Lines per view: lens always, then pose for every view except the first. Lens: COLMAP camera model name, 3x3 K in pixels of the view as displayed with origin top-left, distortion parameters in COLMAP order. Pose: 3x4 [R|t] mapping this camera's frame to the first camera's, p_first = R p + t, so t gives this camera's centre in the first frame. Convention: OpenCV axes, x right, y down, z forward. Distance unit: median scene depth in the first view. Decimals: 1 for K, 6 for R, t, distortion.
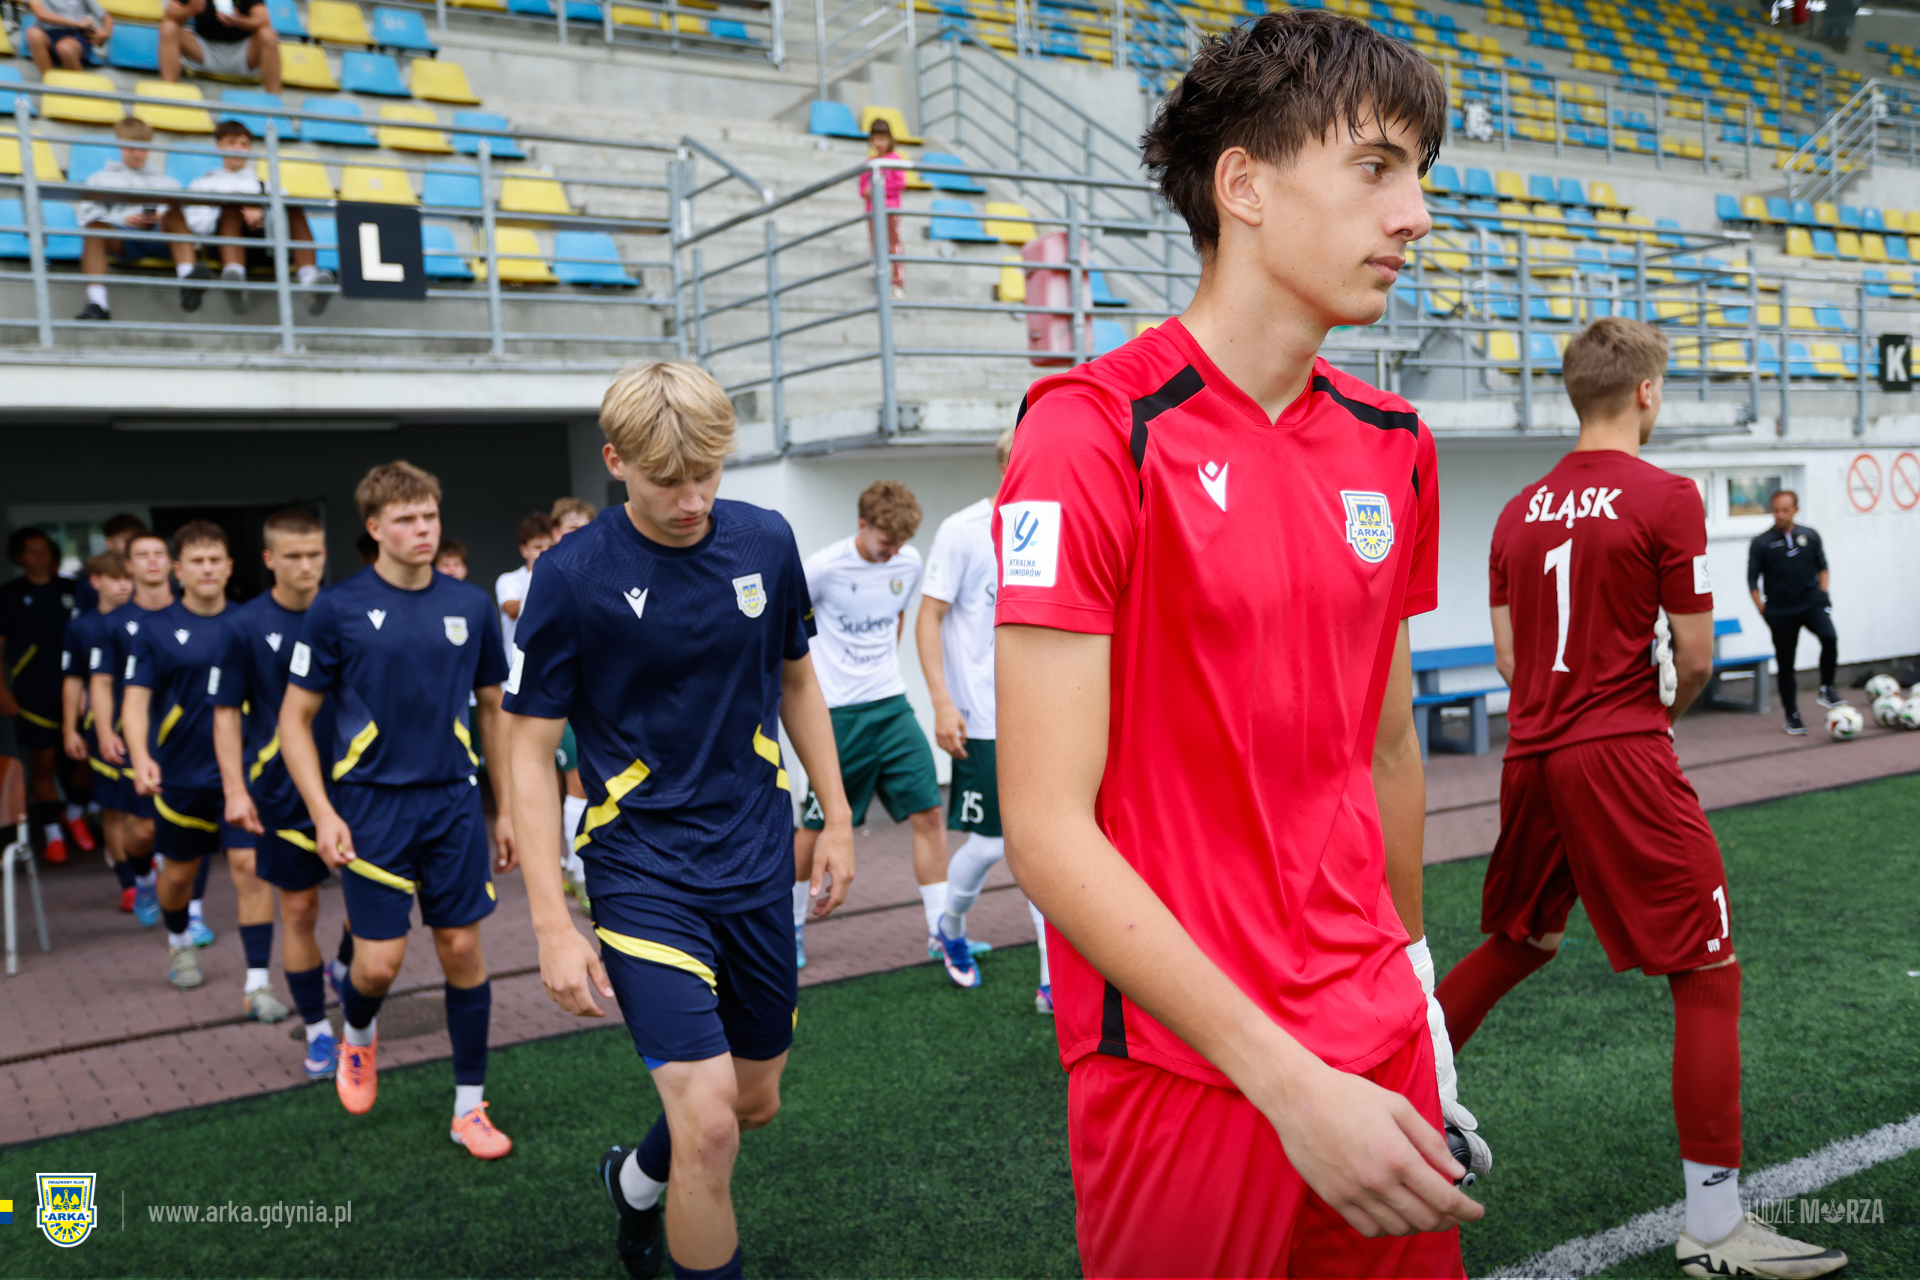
lens RADIAL K [[1800.2, 0, 960.0], [0, 1800.2, 640.0], [0, 0, 1]] dist [-0.049140, 0.091507]
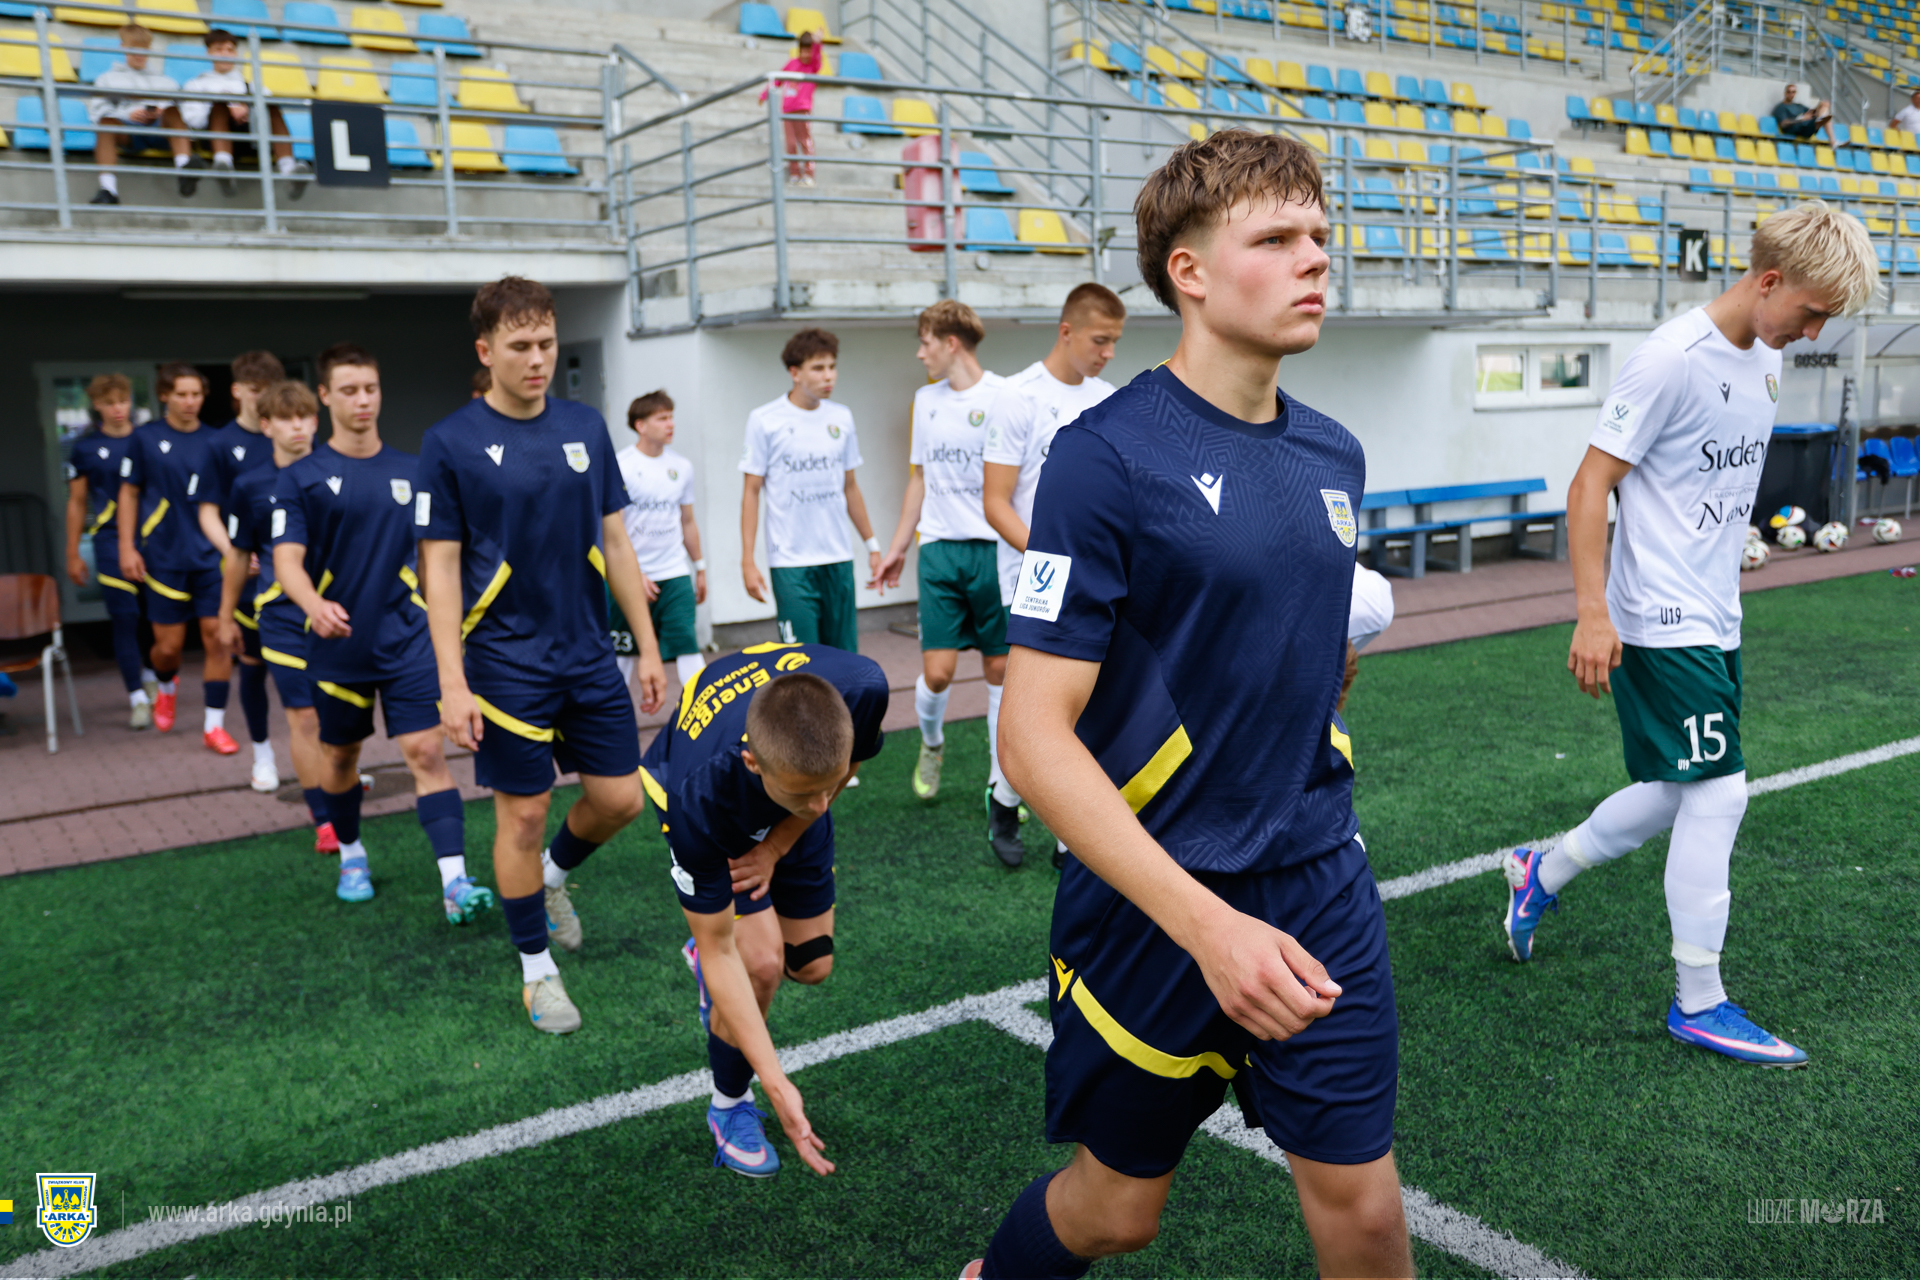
lens RADIAL K [[1750.6, 0, 960.0], [0, 1750.6, 640.0], [0, 0, 1]] dist [-0.046047, 0.021196]
pose [[0.999922, 0.011082, 0.005834, 0.064242], [-0.011515, 0.996696, 0.080407, 0.006726], [-0.004923, -0.080468, 0.996745, -0.137906]]
